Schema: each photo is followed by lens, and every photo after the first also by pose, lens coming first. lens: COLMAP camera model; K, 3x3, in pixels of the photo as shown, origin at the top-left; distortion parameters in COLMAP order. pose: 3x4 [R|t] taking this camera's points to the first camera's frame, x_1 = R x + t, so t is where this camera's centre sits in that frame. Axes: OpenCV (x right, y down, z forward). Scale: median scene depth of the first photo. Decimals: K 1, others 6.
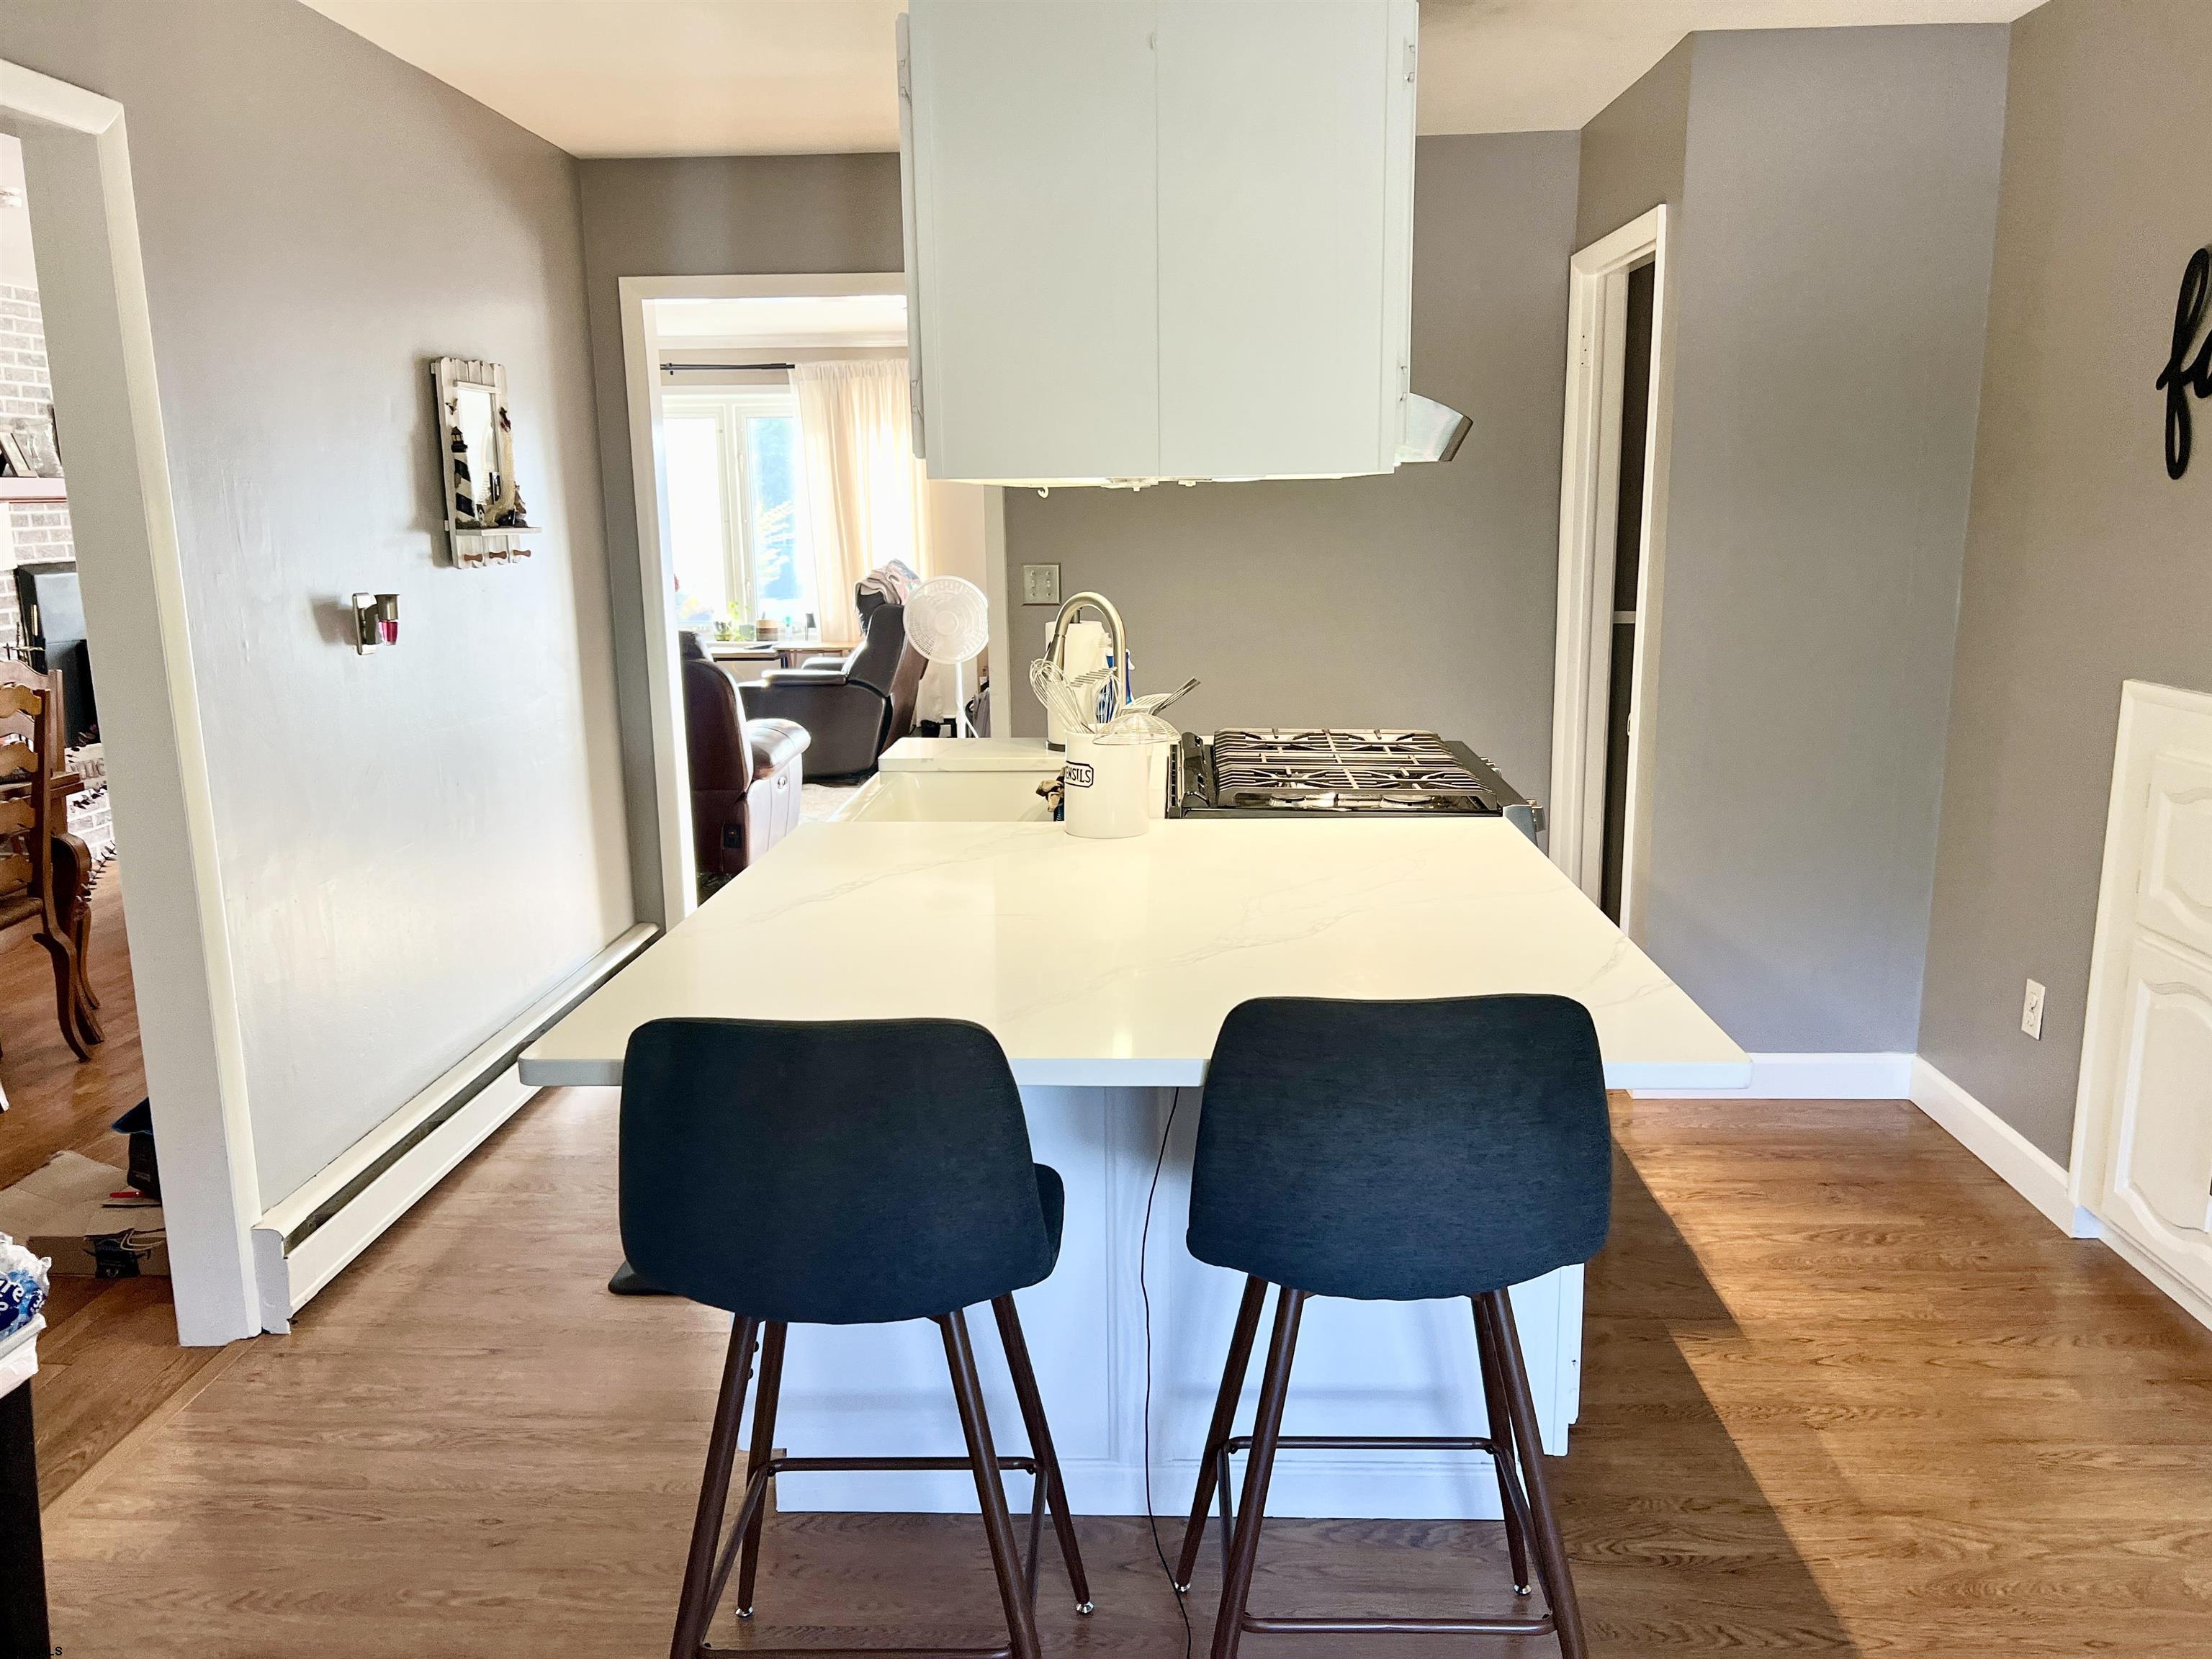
lens RADIAL K [[1667.0, 0, 1111.1], [0, 1667.0, 834.6], [0, 0, 1]] dist [0.043069, -0.045427]
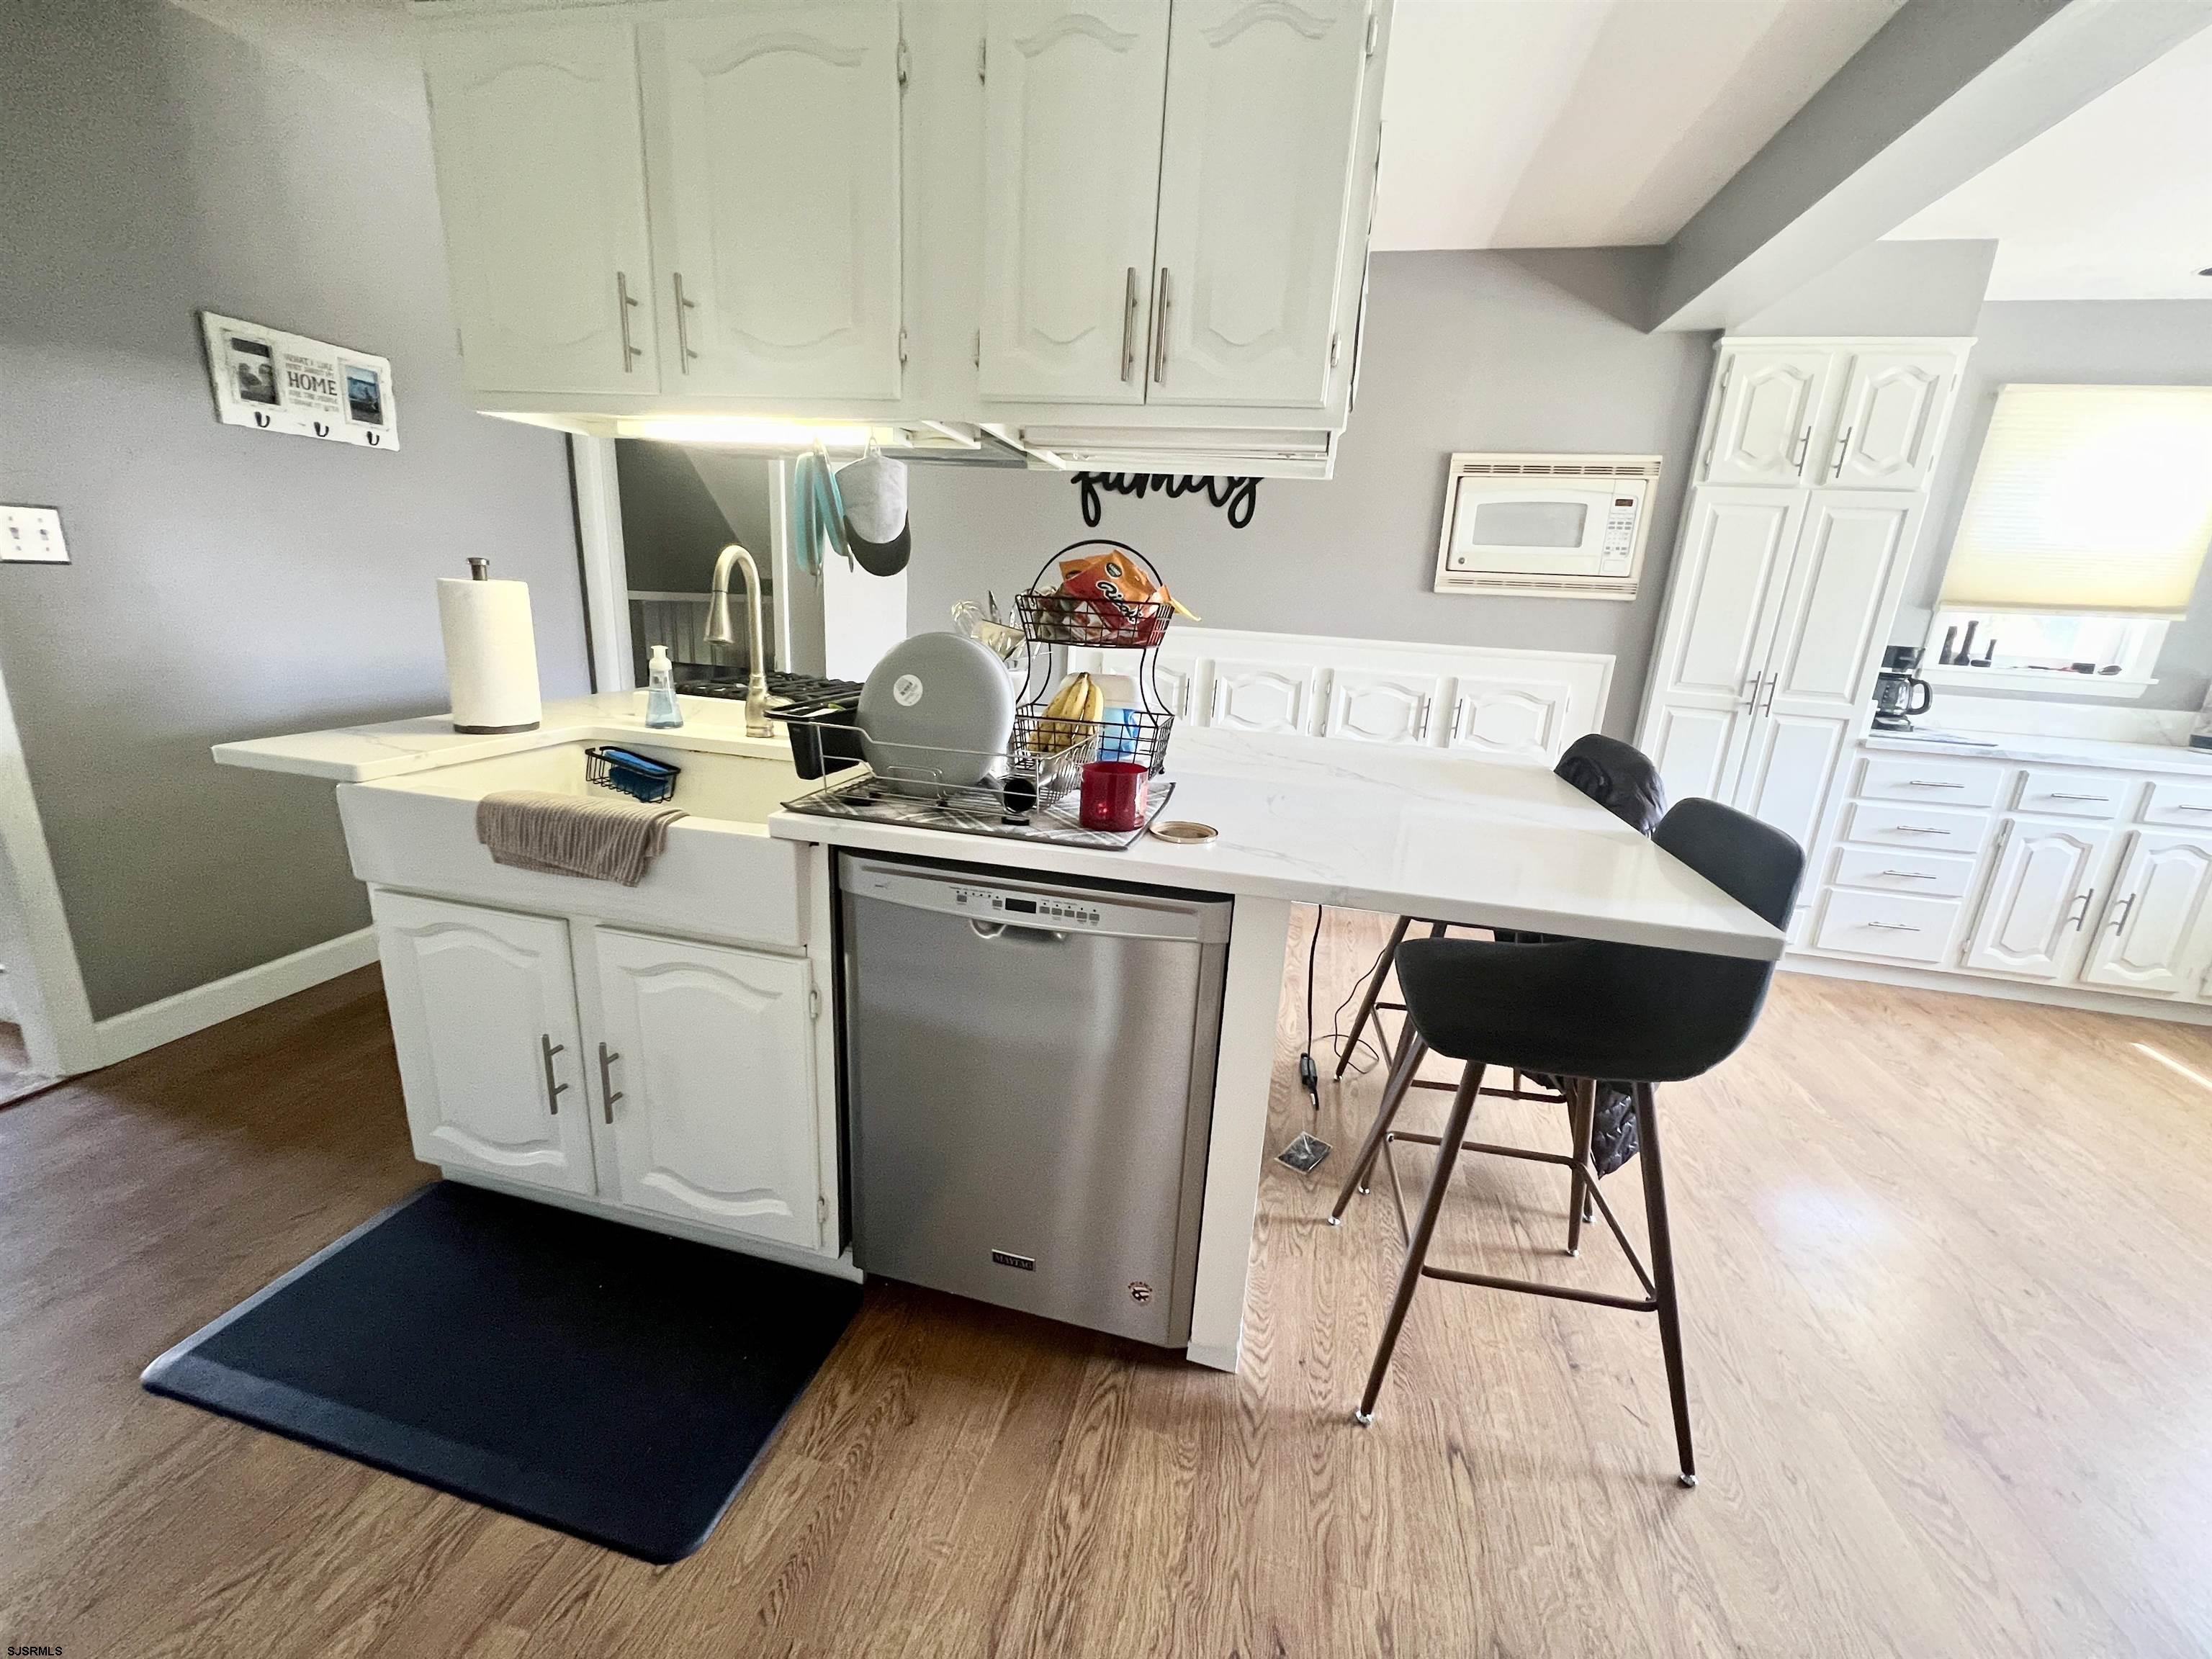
lens RADIAL K [[885.1, 0, 1097.5], [0, 885.1, 828.5], [0, 0, 1]] dist [-0.002421, 0.000554]
pose [[0.189421, -0.236029, 0.953105, -0.507183], [0.137169, 0.967521, 0.212338, -0.063523], [-0.972268, 0.090515, 0.215645, 0.679760]]
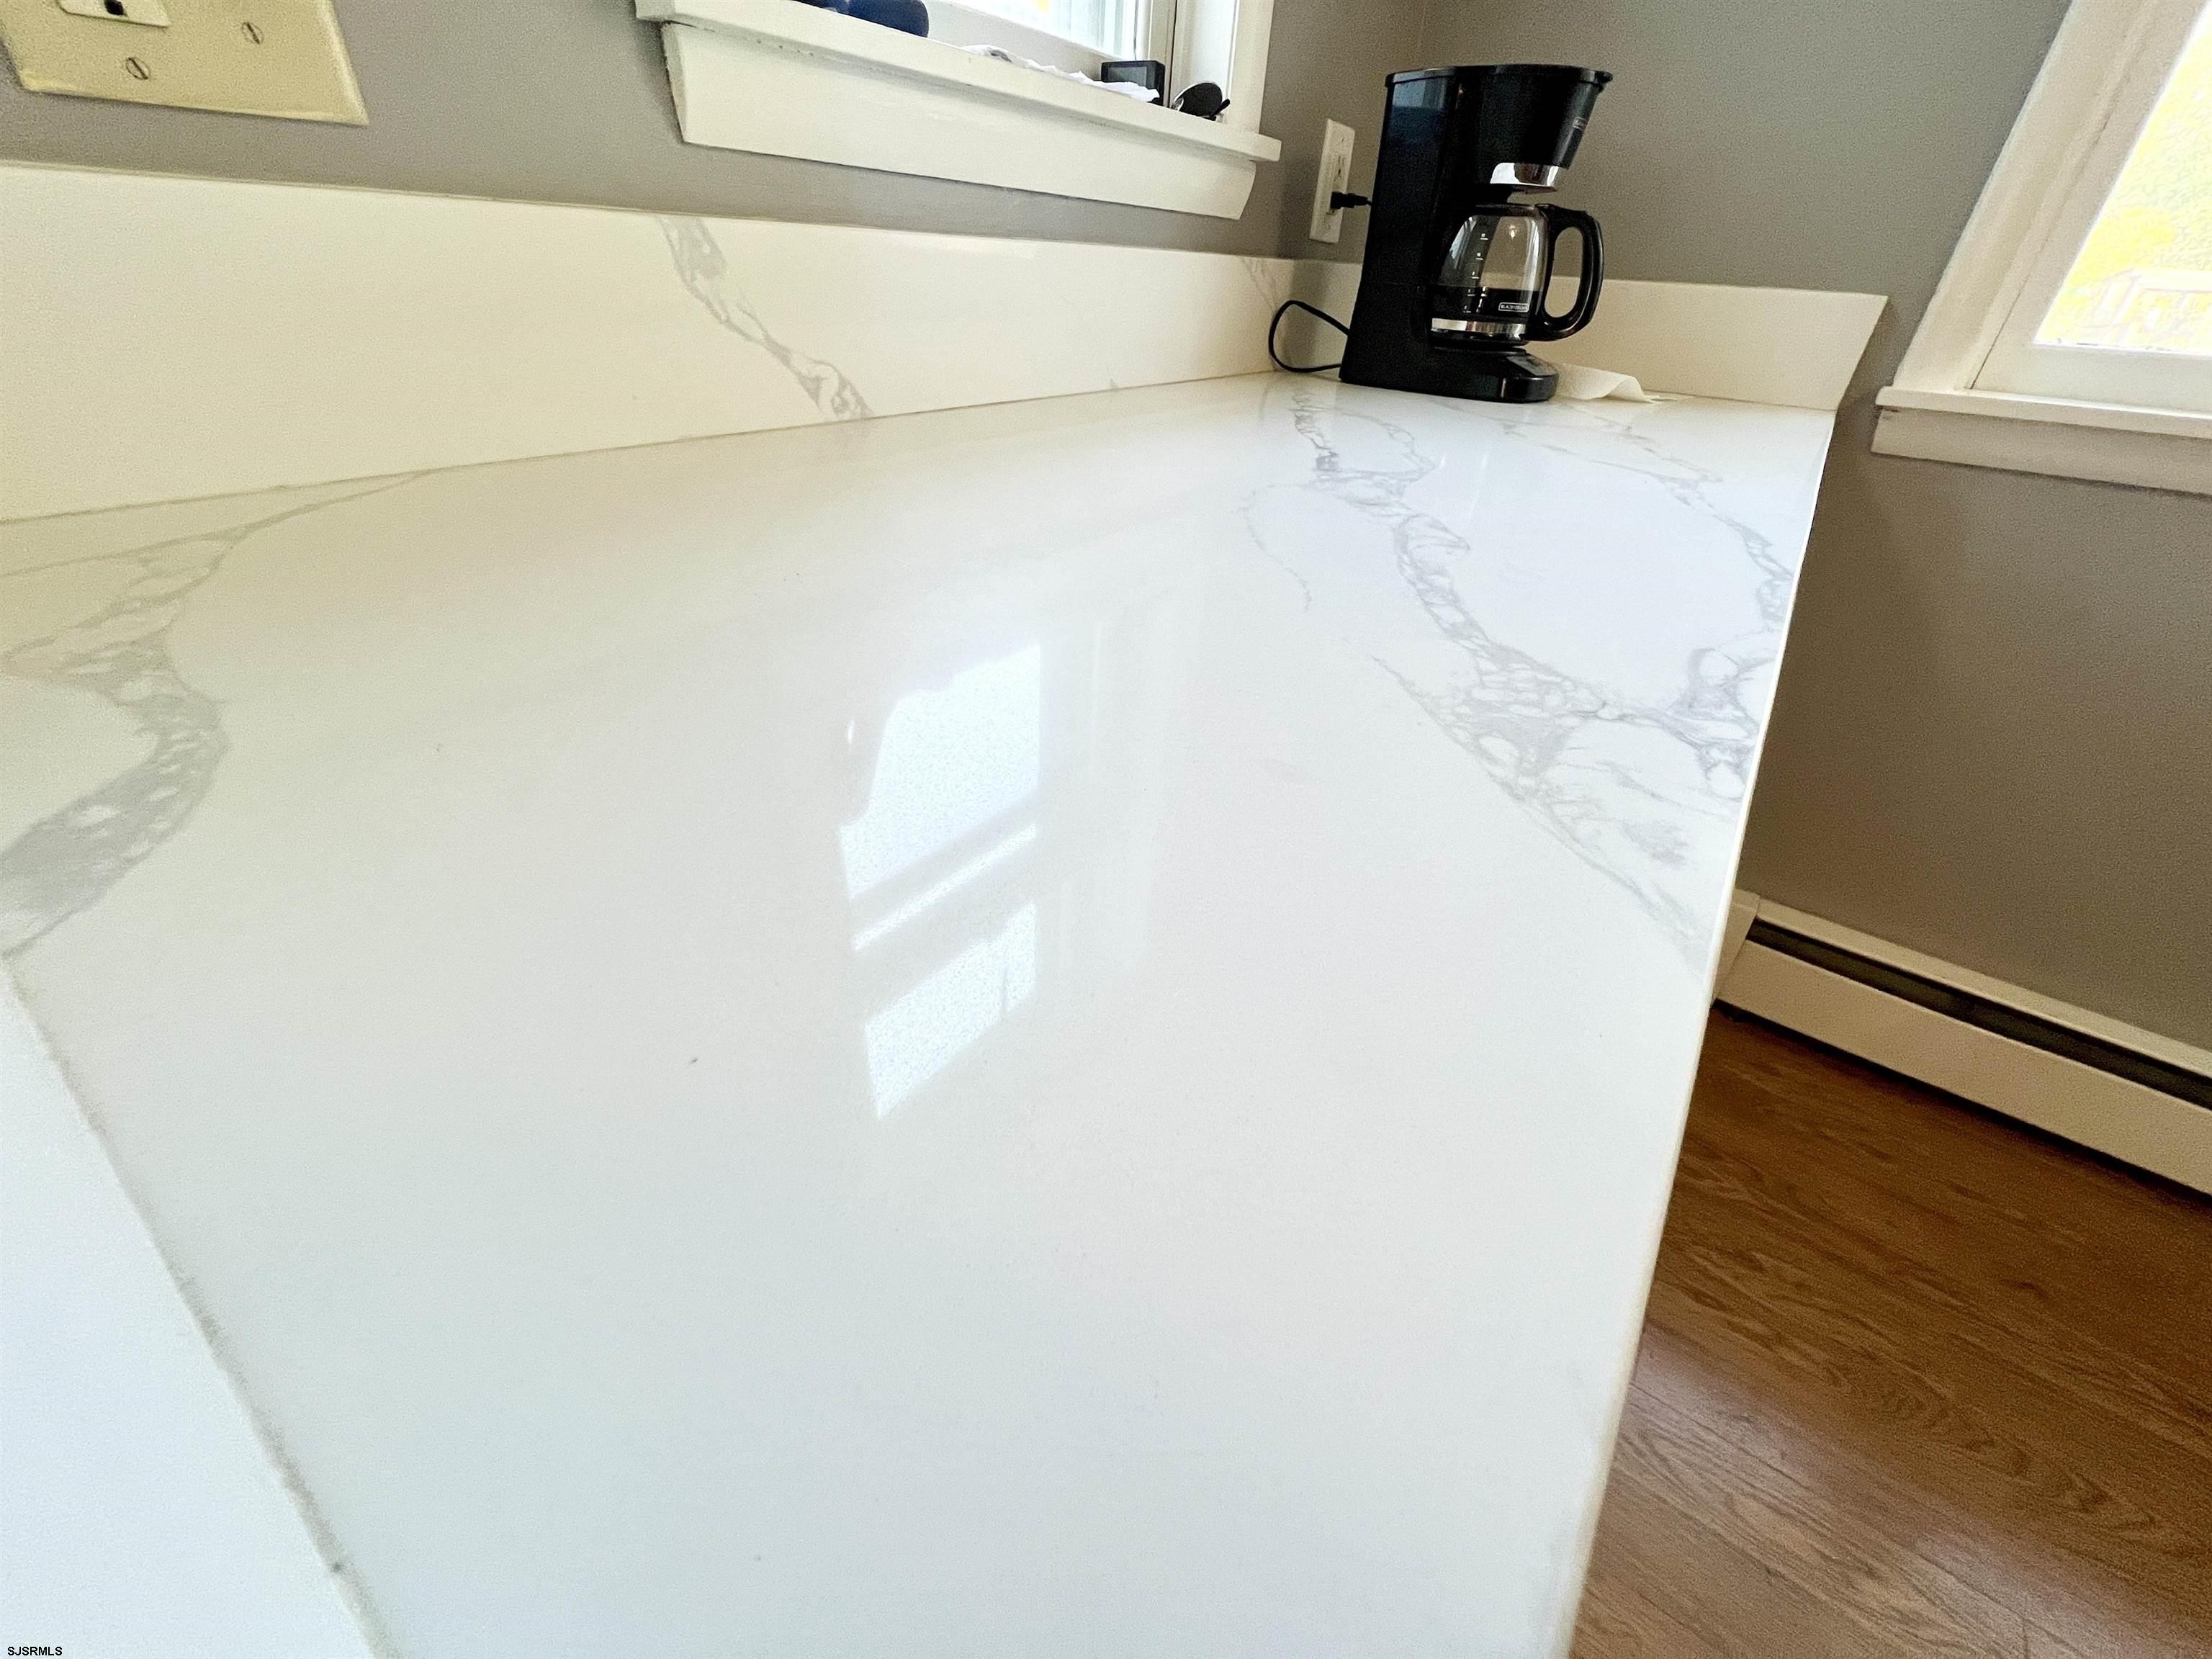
lens RADIAL K [[885.4, 0, 1101.4], [0, 885.4, 831.3], [0, 0, 1]] dist [-0.002430, 0.001688]
pose [[-0.832299, -0.318777, 0.453497, 0.493436], [0.074366, 0.746498, 0.661219, 0.112211], [-0.549316, 0.584057, -0.597604, 0.099090]]
